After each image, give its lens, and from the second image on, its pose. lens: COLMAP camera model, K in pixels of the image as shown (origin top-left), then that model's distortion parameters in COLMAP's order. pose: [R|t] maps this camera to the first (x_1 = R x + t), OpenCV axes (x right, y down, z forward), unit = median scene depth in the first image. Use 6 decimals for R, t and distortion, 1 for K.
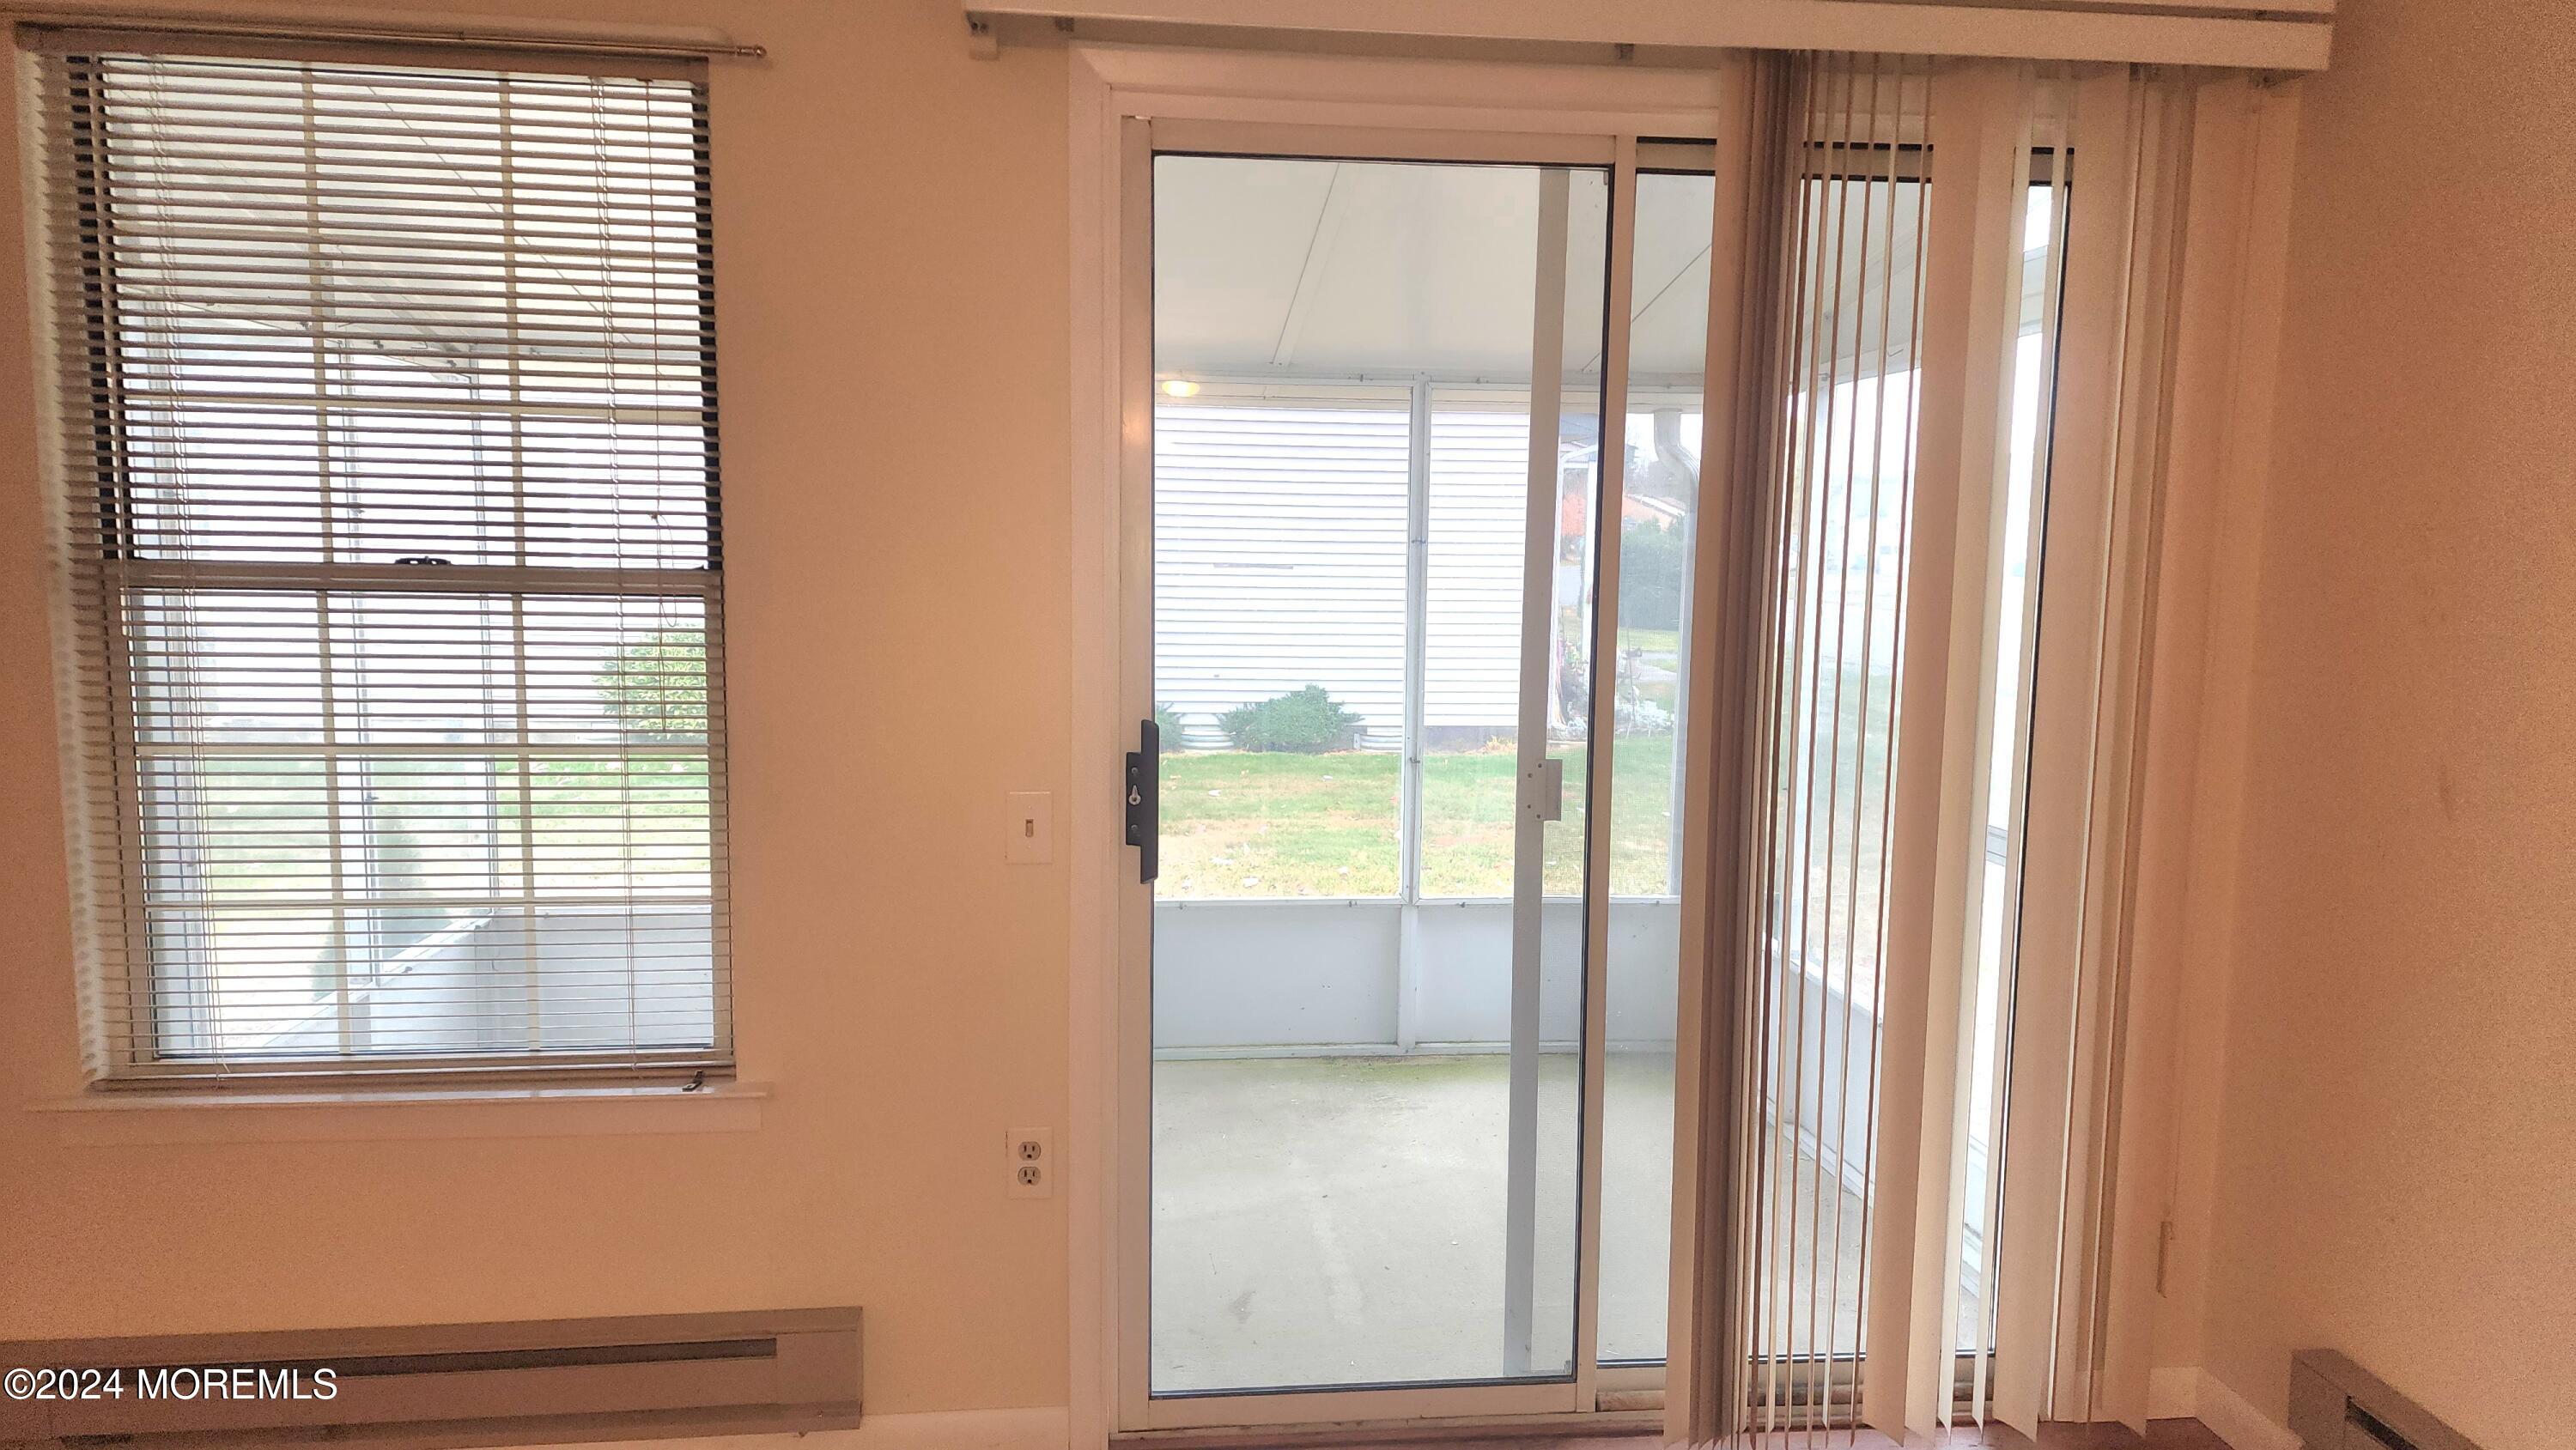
lens RADIAL K [[1775.5, 0, 1303.3], [0, 1775.5, 737.0], [0, 0, 1]] dist [0.099300, -0.079828]
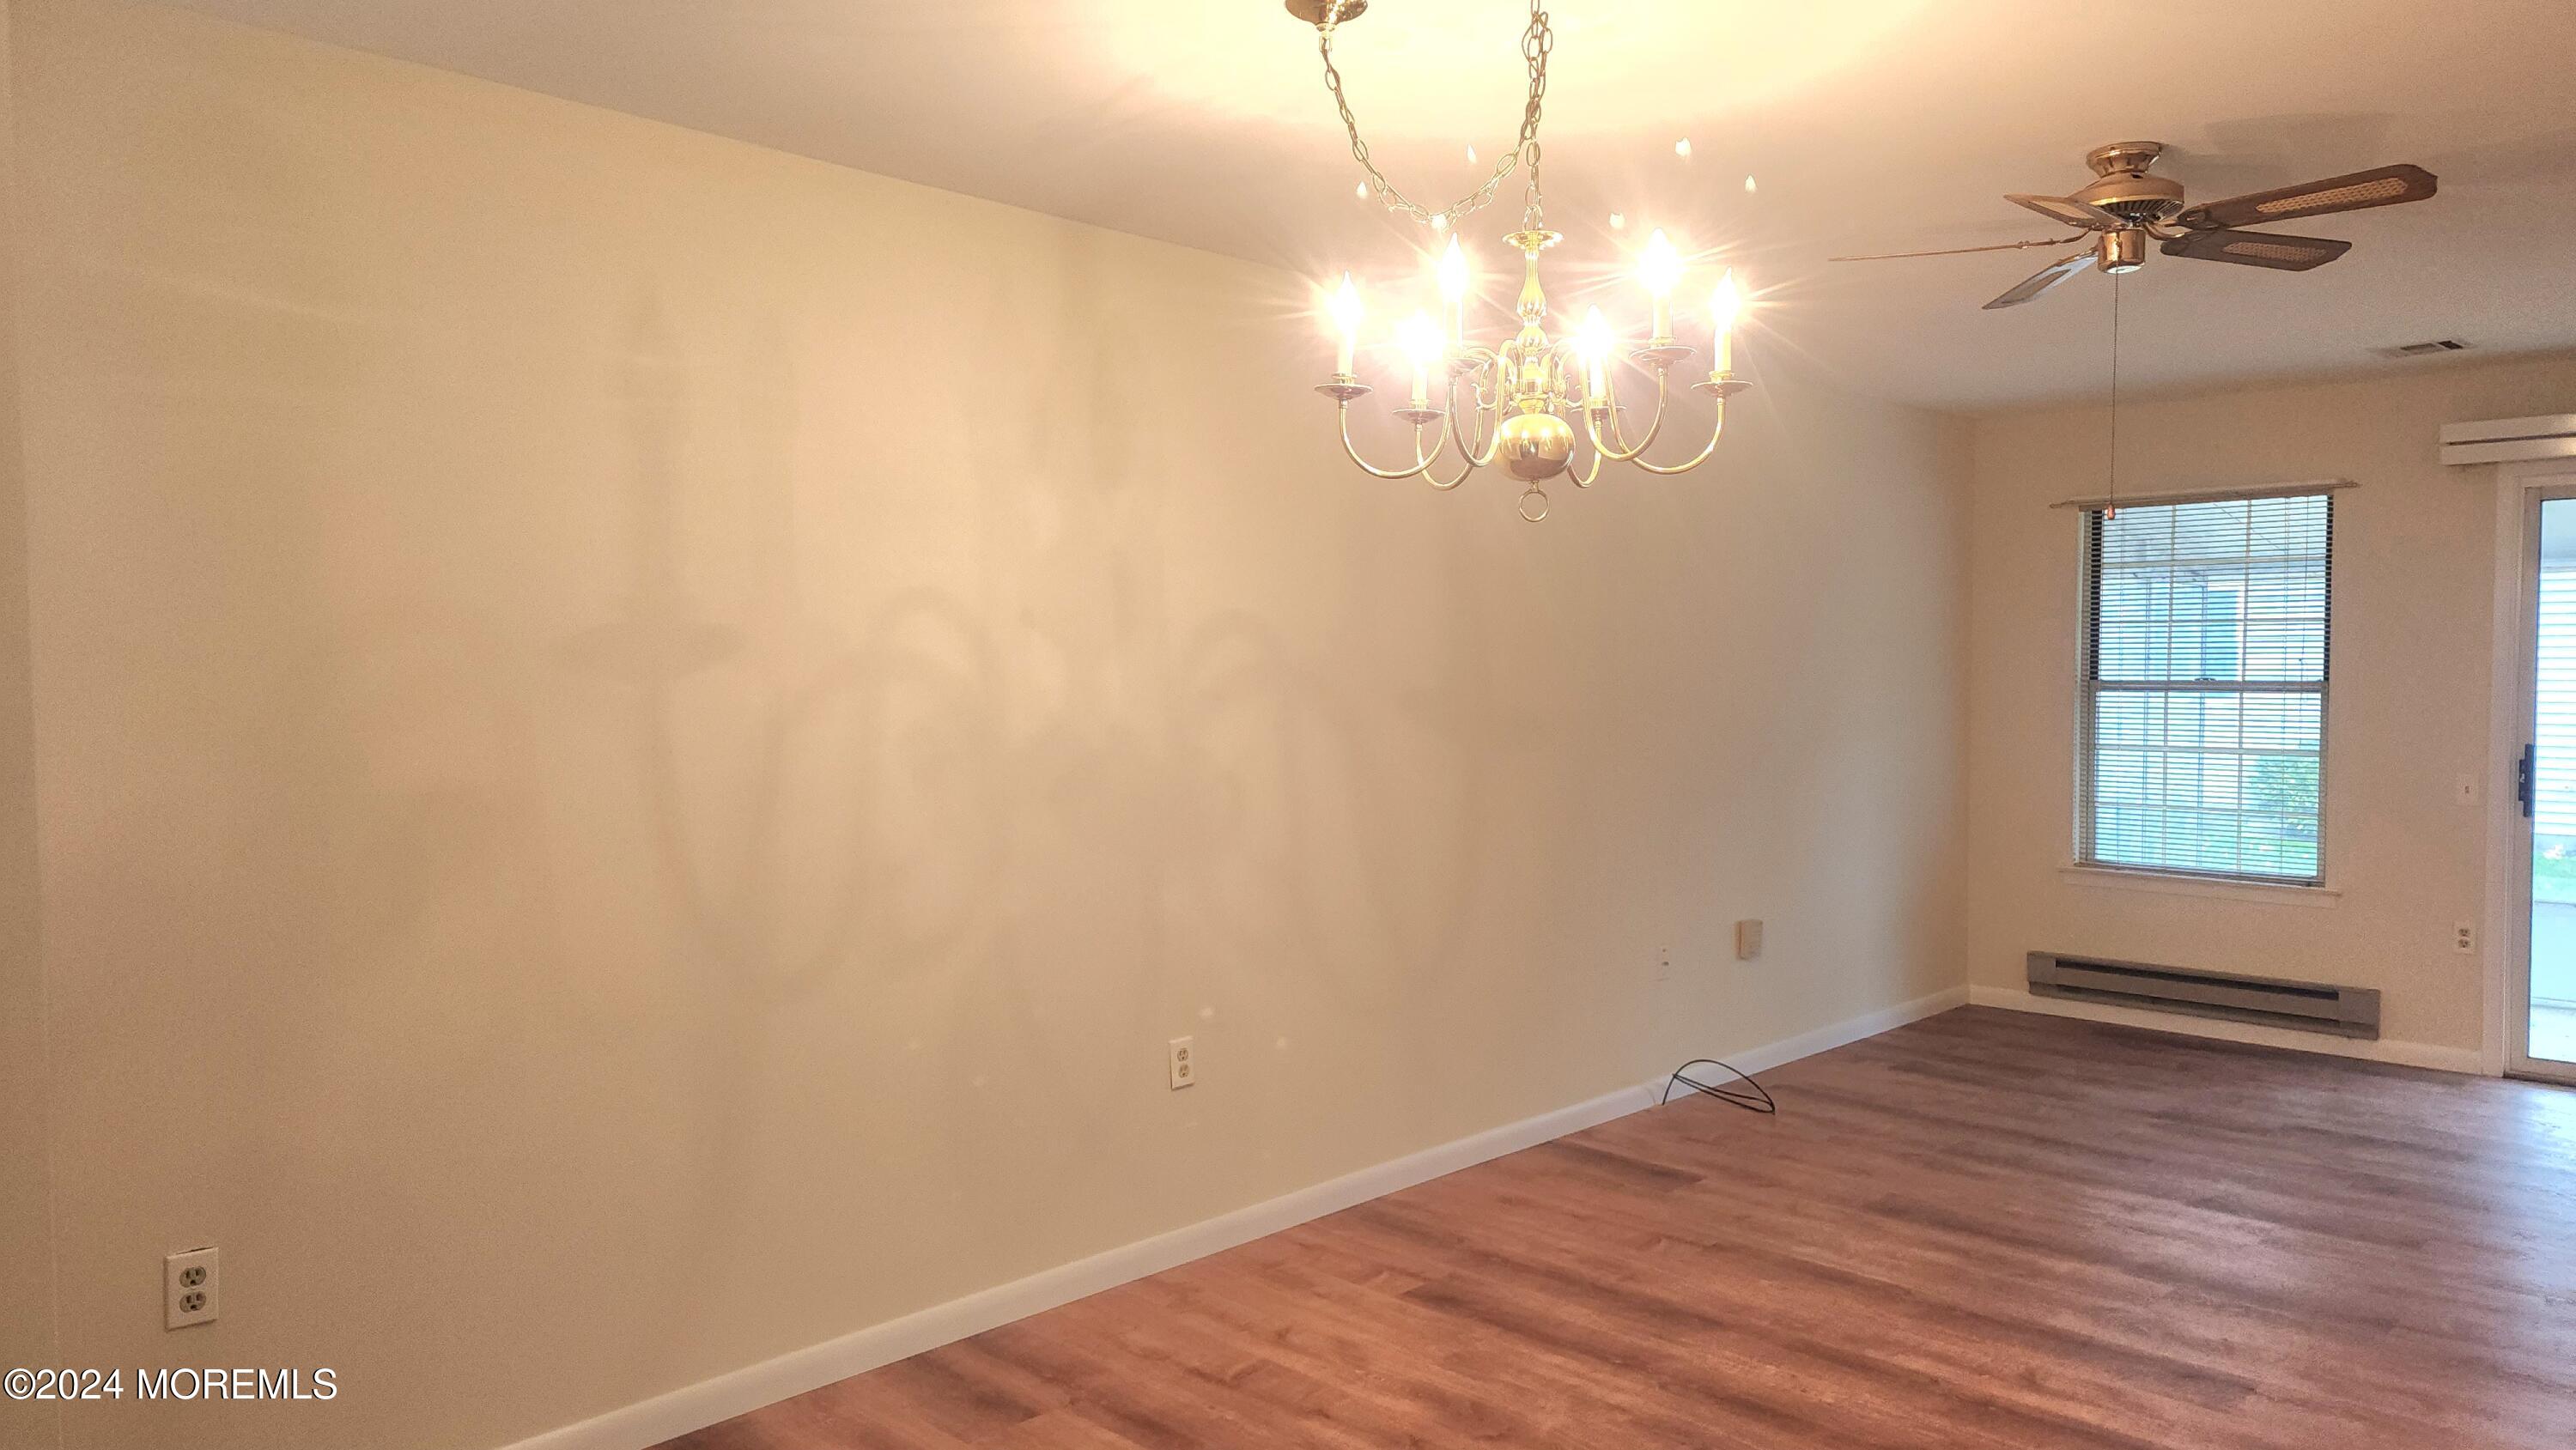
lens RADIAL K [[1775.5, 0, 1260.7], [0, 1775.5, 746.3], [0, 0, 1]] dist [0.099300, -0.079828]
pose [[0.638712, 0.024621, -0.769052, 0.666408], [-0.069446, 0.997253, -0.025750, 0.163111], [0.766306, 0.069854, 0.638667, -1.721585]]
